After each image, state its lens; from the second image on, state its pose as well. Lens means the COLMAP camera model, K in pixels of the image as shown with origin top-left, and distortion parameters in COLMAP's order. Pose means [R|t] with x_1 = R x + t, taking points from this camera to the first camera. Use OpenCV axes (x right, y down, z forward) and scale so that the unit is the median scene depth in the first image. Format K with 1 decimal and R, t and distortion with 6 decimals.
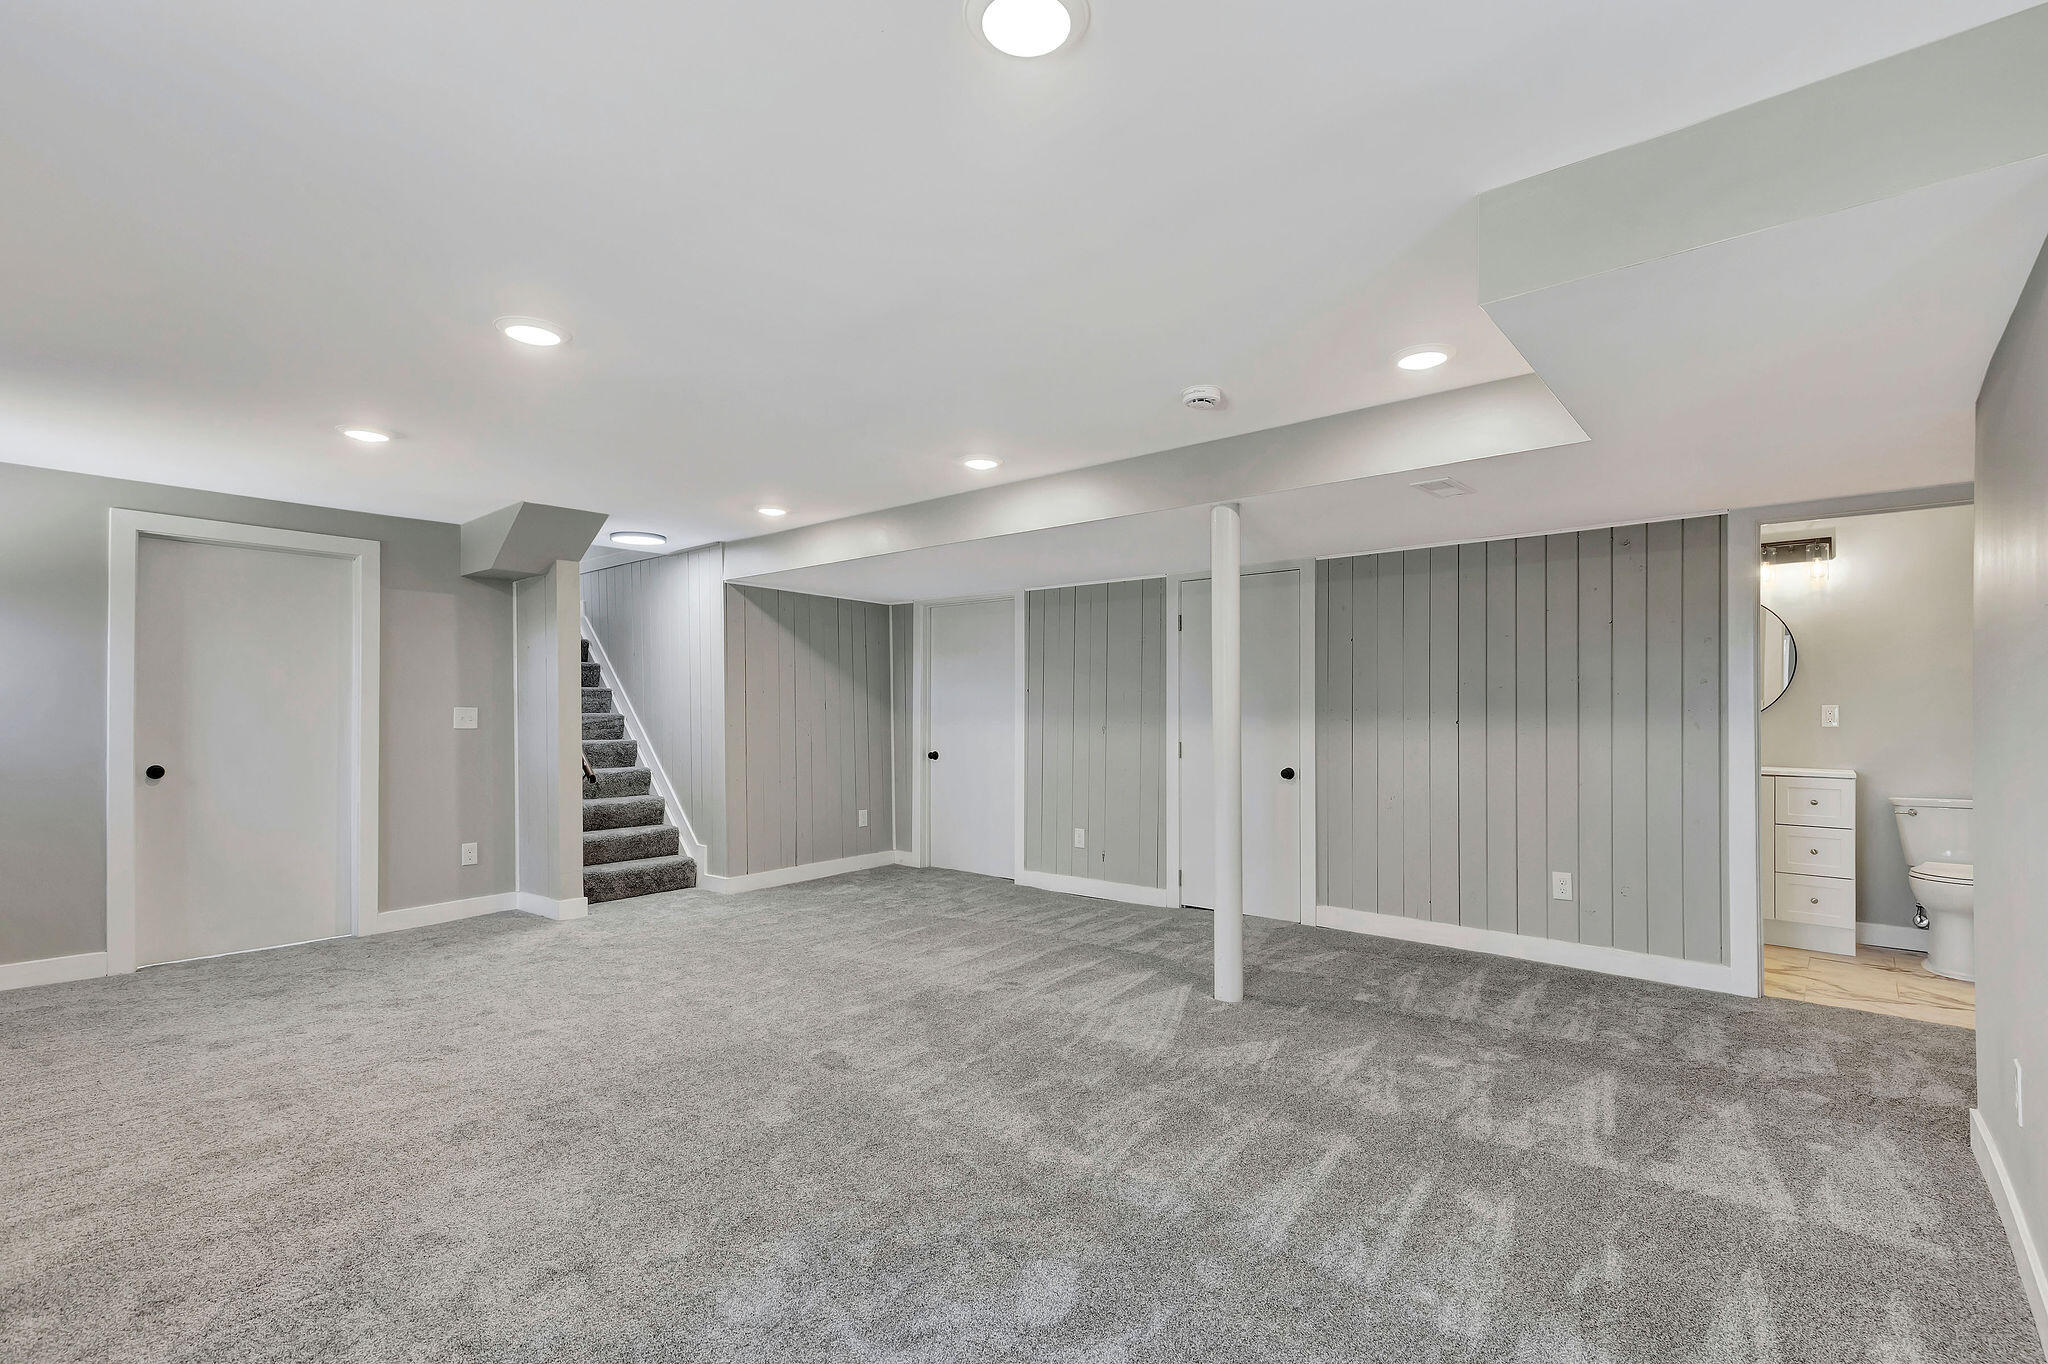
lens RADIAL K [[935.3, 0, 1021.3], [0, 935.3, 720.4], [0, 0, 1]] dist [-0.001343, -0.000344]
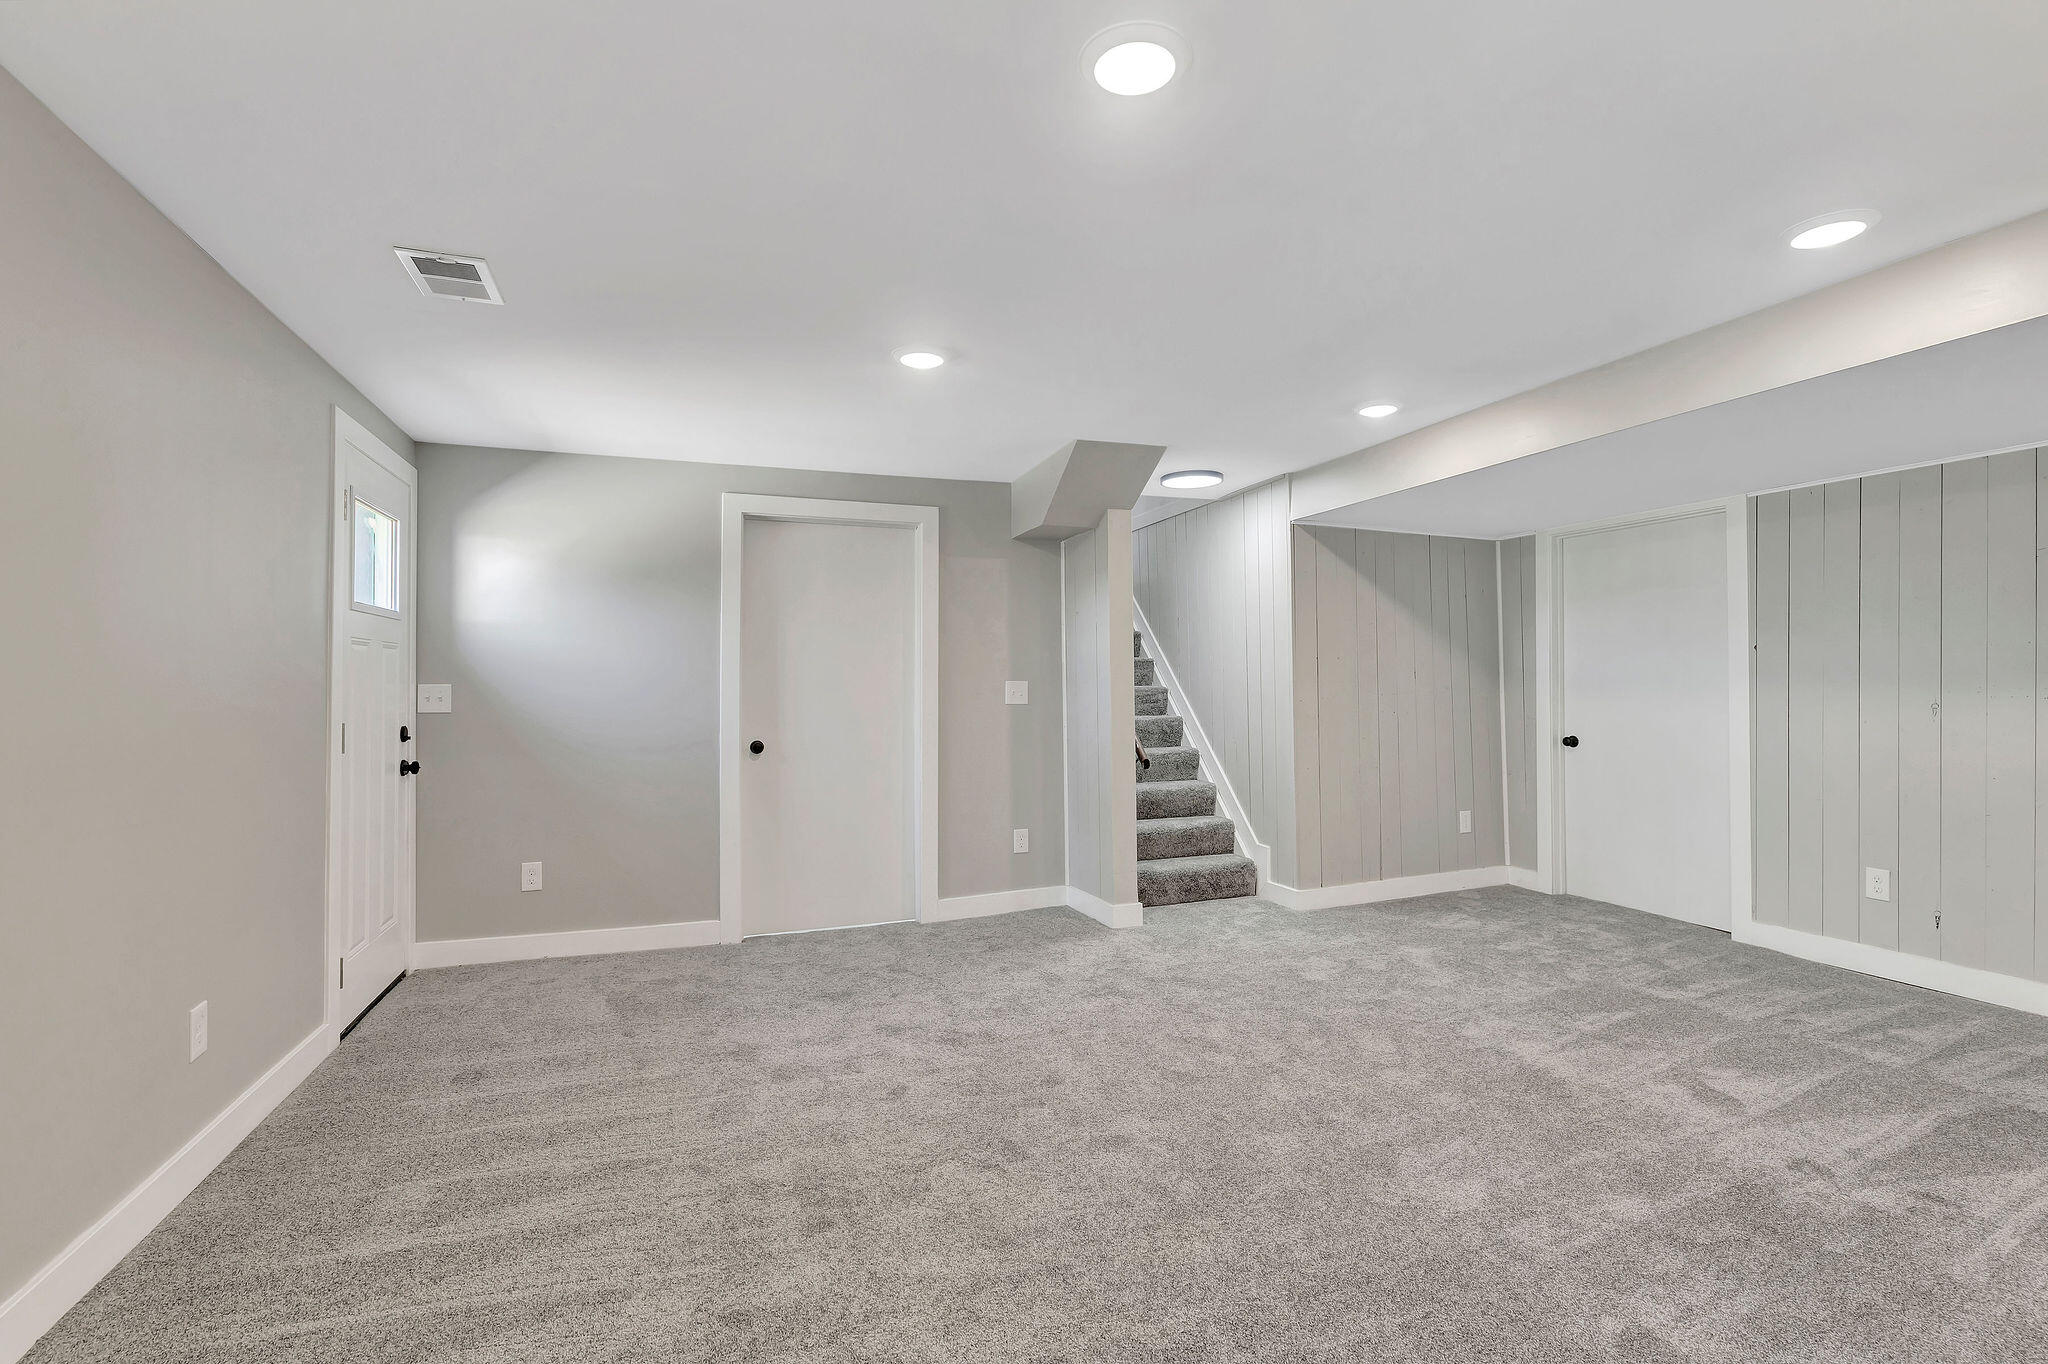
lens RADIAL K [[943.9, 0, 1044.6], [0, 943.9, 695.6], [0, 0, 1]] dist [0.004504, -0.000229]
pose [[0.879856, -0.001320, -0.475239, -0.129801], [0.003683, 0.999985, 0.004042, -0.003242], [0.475226, -0.005306, 0.879848, 0.197338]]
